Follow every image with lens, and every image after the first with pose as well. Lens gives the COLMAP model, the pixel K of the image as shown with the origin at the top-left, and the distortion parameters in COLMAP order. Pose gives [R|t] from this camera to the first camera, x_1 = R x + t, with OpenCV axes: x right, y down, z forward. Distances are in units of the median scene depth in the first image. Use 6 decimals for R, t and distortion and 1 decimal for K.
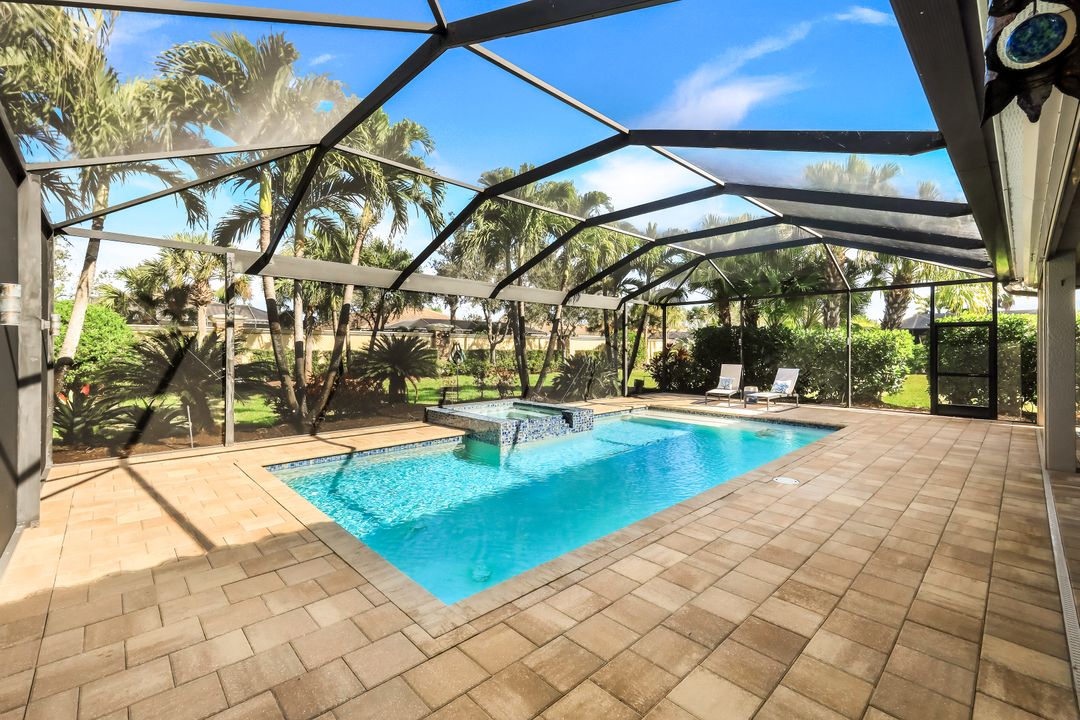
lens RADIAL K [[454.7, 0, 536.6], [0, 454.7, 358.7], [0, 0, 1]] dist [0.022918, 0.000037]
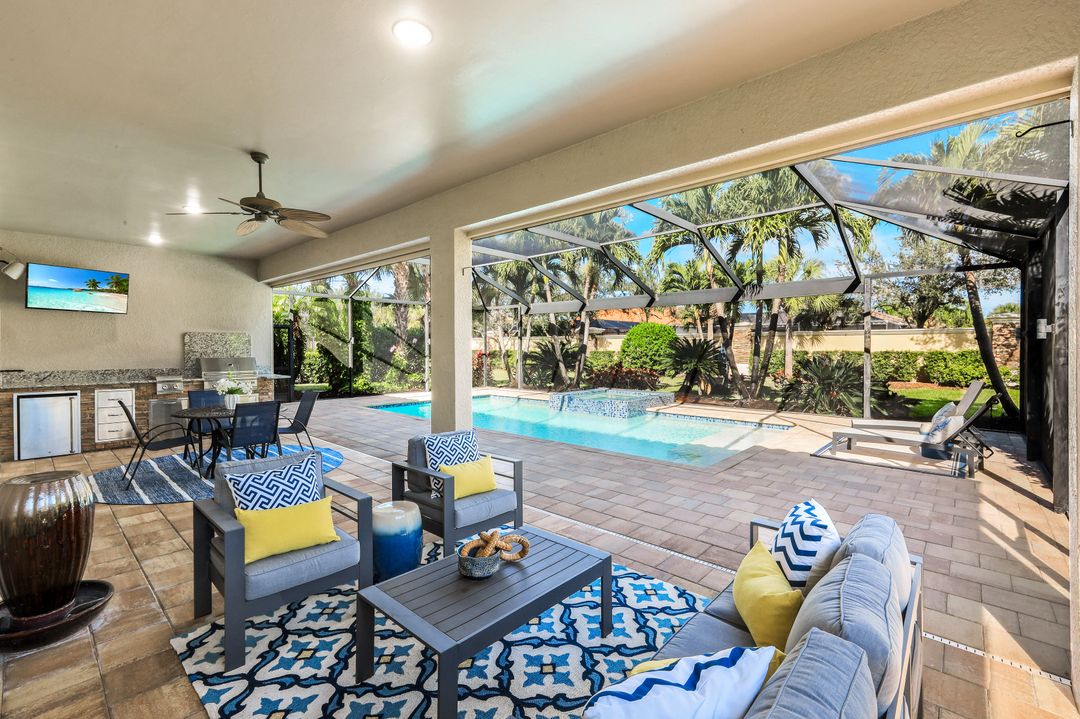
lens RADIAL K [[468.1, 0, 540.0], [0, 468.1, 359.5], [0, 0, 1]] dist [0.000611, -0.000159]
pose [[0.071486, 0.020830, -0.997224, 1.029887], [-0.023475, 0.999540, 0.019196, -0.008240], [0.997165, 0.022038, 0.071942, 0.564463]]
